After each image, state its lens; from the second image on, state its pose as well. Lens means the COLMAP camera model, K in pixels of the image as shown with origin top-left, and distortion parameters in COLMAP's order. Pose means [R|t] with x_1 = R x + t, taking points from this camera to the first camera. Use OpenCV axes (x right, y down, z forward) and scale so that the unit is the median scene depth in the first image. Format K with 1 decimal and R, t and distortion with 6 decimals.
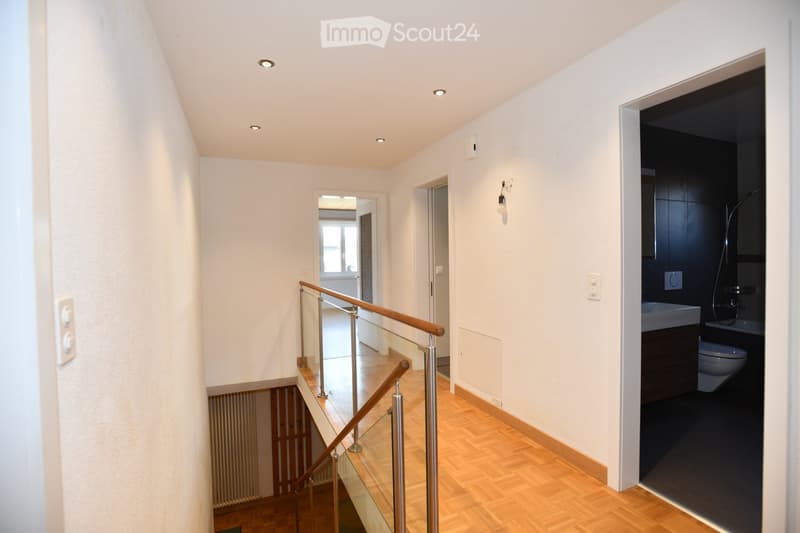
lens RADIAL K [[377.5, 0, 401.8], [0, 377.5, 264.1], [0, 0, 1]] dist [-0.000740, 0.000029]
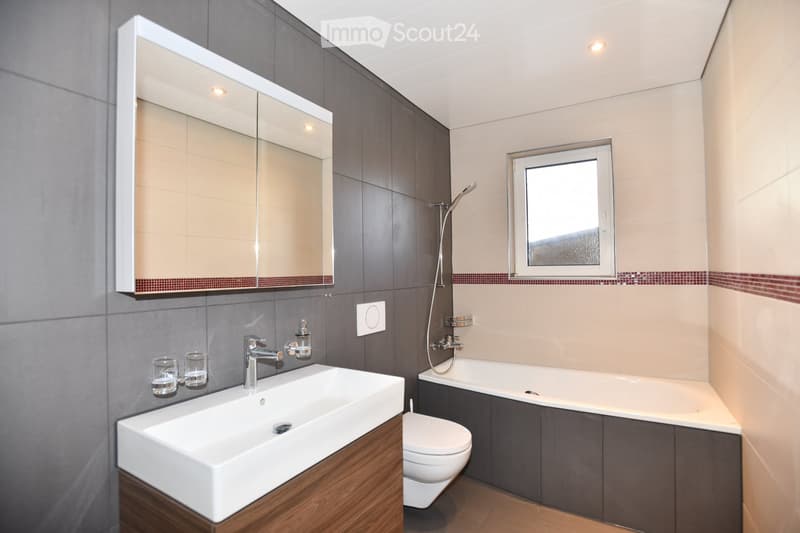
lens RADIAL K [[377.5, 0, 401.3], [0, 377.5, 266.6], [0, 0, 1]] dist [-0.000740, 0.000029]
pose [[0.830896, 0.015032, 0.556225, 0.422233], [0.005645, 0.999356, -0.035440, -0.016234], [-0.556399, 0.032586, 0.830276, 0.471897]]
